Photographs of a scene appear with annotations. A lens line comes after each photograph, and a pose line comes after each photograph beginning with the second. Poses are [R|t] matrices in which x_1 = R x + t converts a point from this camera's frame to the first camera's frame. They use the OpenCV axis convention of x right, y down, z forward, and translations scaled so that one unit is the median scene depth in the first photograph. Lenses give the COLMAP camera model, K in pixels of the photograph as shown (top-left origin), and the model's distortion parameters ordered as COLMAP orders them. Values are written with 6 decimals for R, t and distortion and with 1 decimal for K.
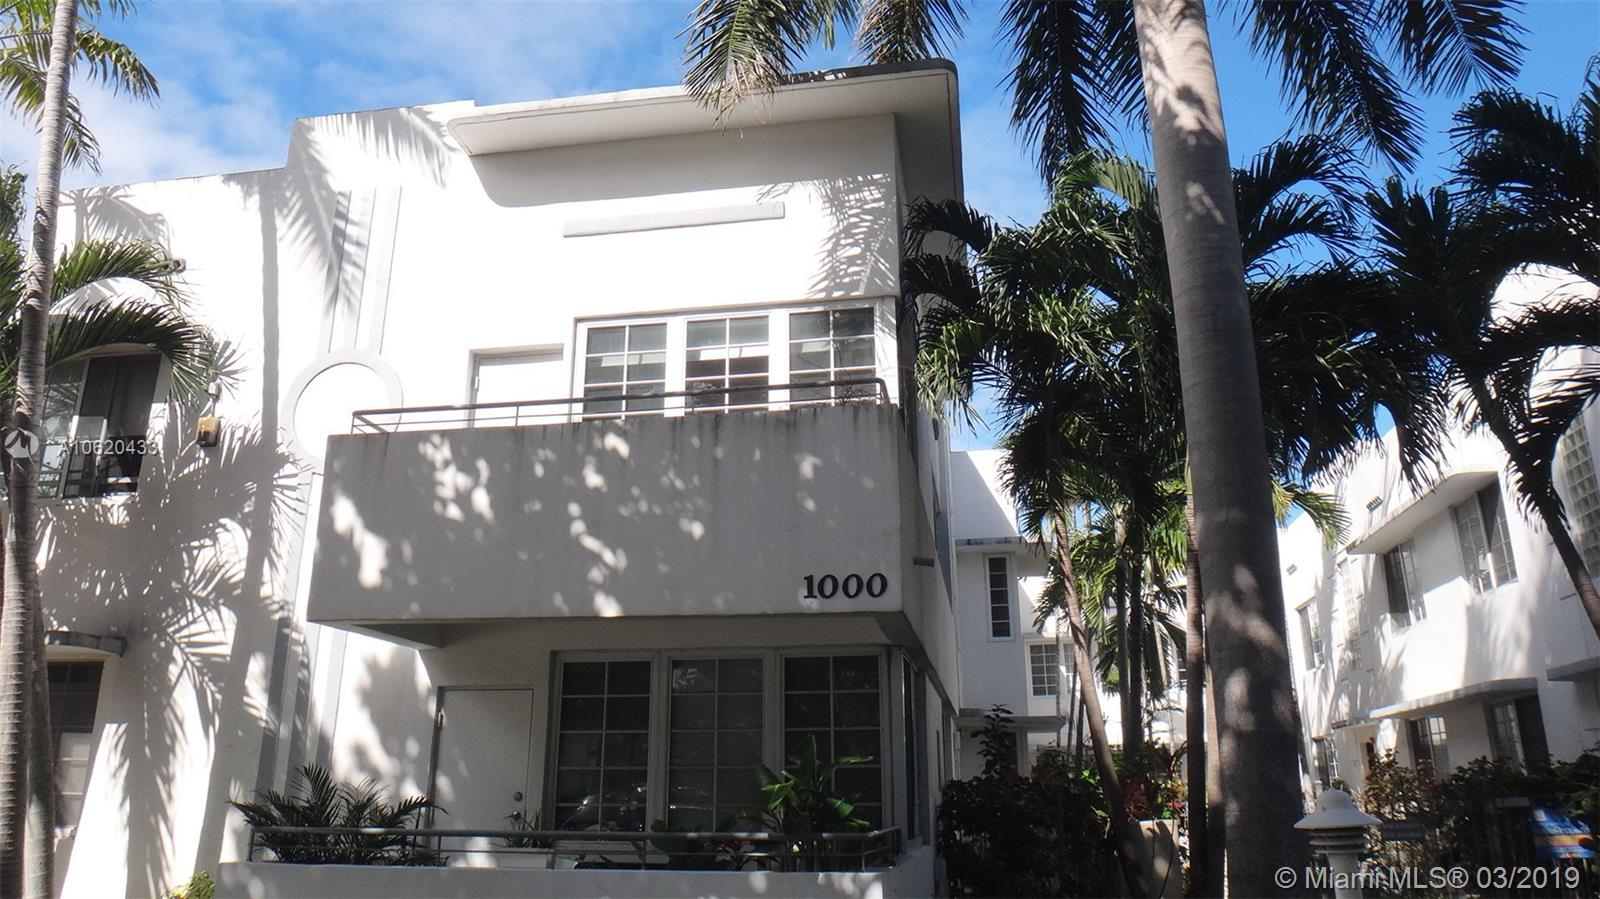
lens RADIAL K [[1155.0, 0, 804.7], [0, 1155.0, 446.5], [0, 0, 1]] dist [-0.014499, -0.021749]
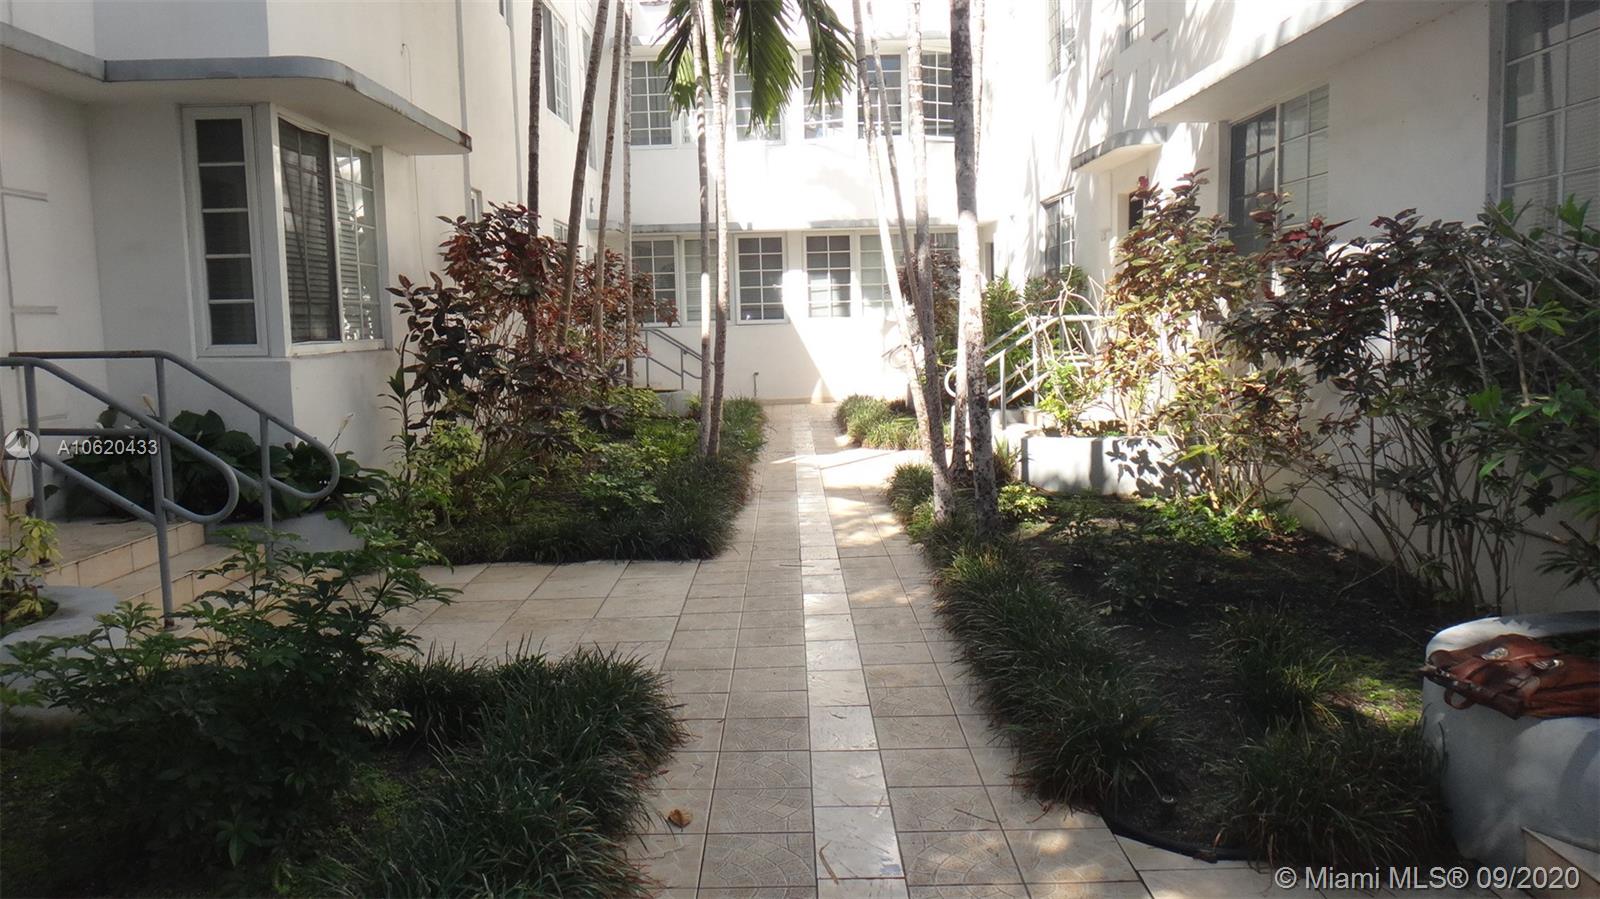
lens RADIAL K [[1155.0, 0, 802.7], [0, 1155.0, 439.6], [0, 0, 1]] dist [-0.014499, -0.021749]
pose [[0.986545, -0.030899, 0.160541, 0.562921], [-0.033071, 0.923960, 0.381056, 0.361958], [-0.160108, -0.381239, 0.910507, 1.117494]]
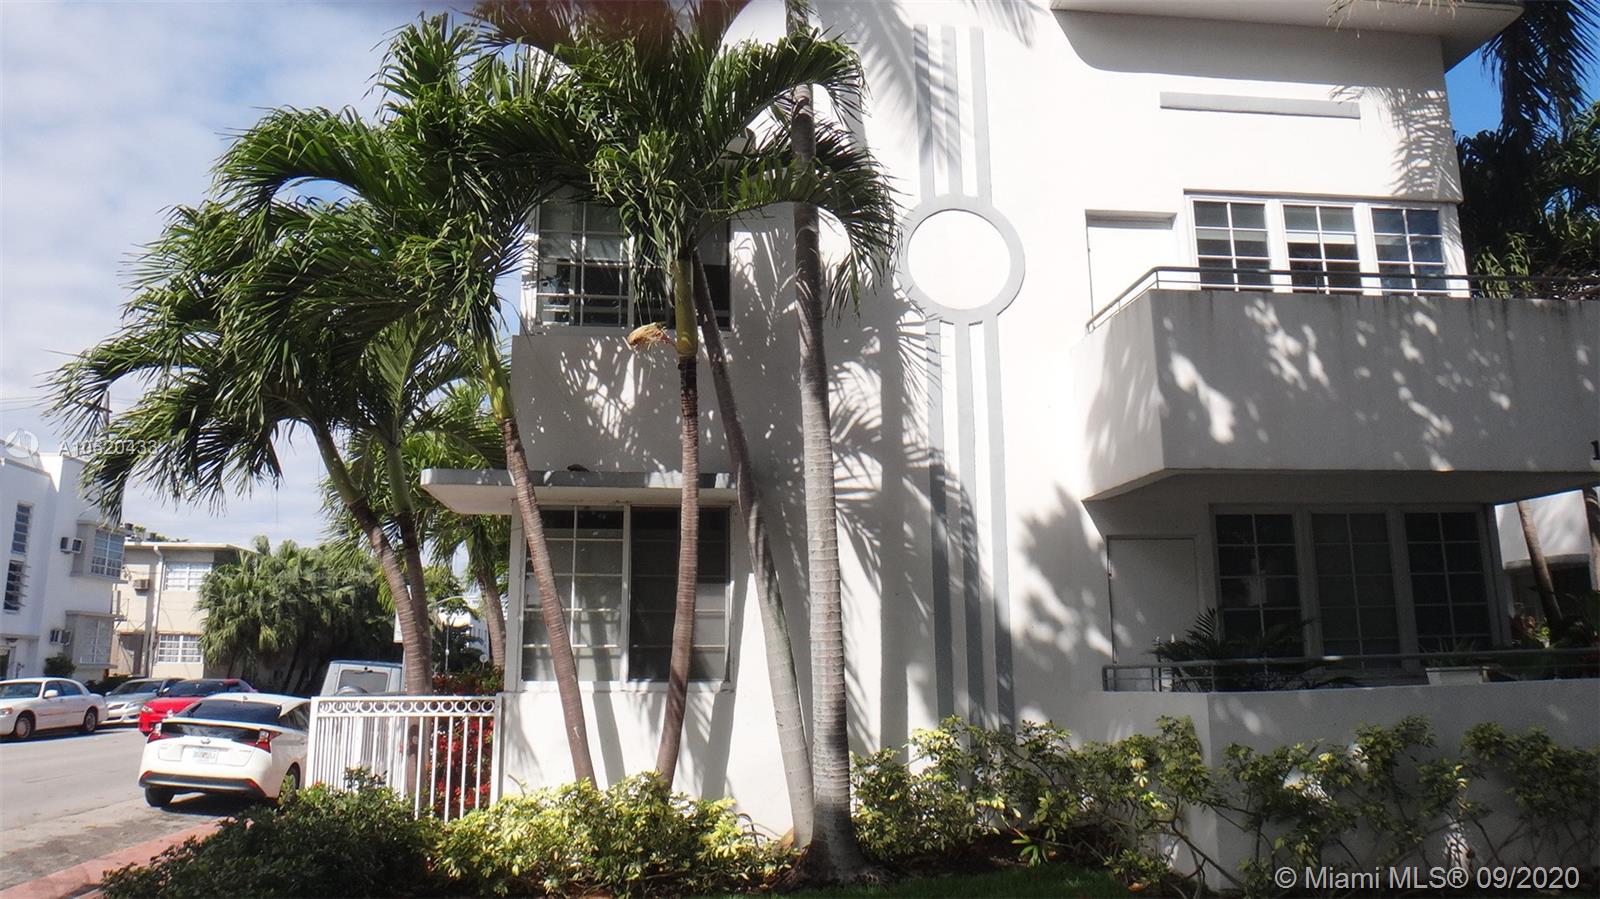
lens RADIAL K [[1155.0, 0, 793.3], [0, 1155.0, 449.0], [0, 0, 1]] dist [-0.014499, -0.021749]
pose [[0.954858, 0.035480, 0.294936, -0.873809], [-0.069342, 0.992035, 0.105157, 0.037679], [-0.288856, -0.120862, 0.949713, 0.084945]]
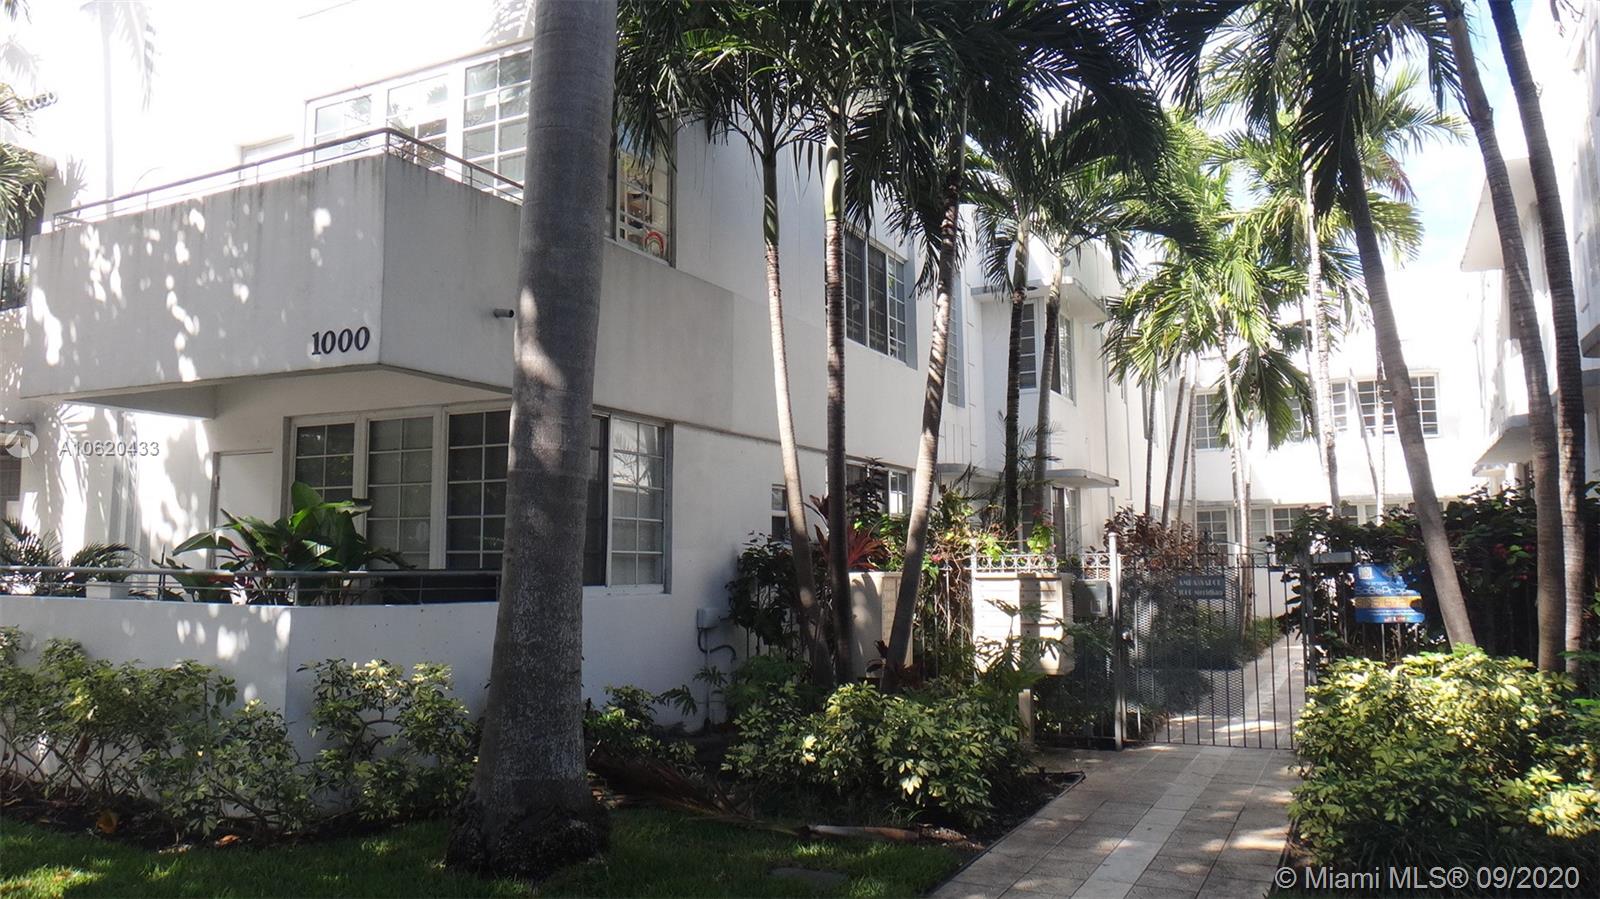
lens RADIAL K [[1155.0, 0, 814.6], [0, 1155.0, 437.6], [0, 0, 1]] dist [-0.014499, -0.021749]
pose [[0.953970, -0.029836, -0.298416, 0.554740], [0.084359, 0.981558, 0.171542, 0.050260], [0.287794, -0.188820, 0.938894, 0.115226]]
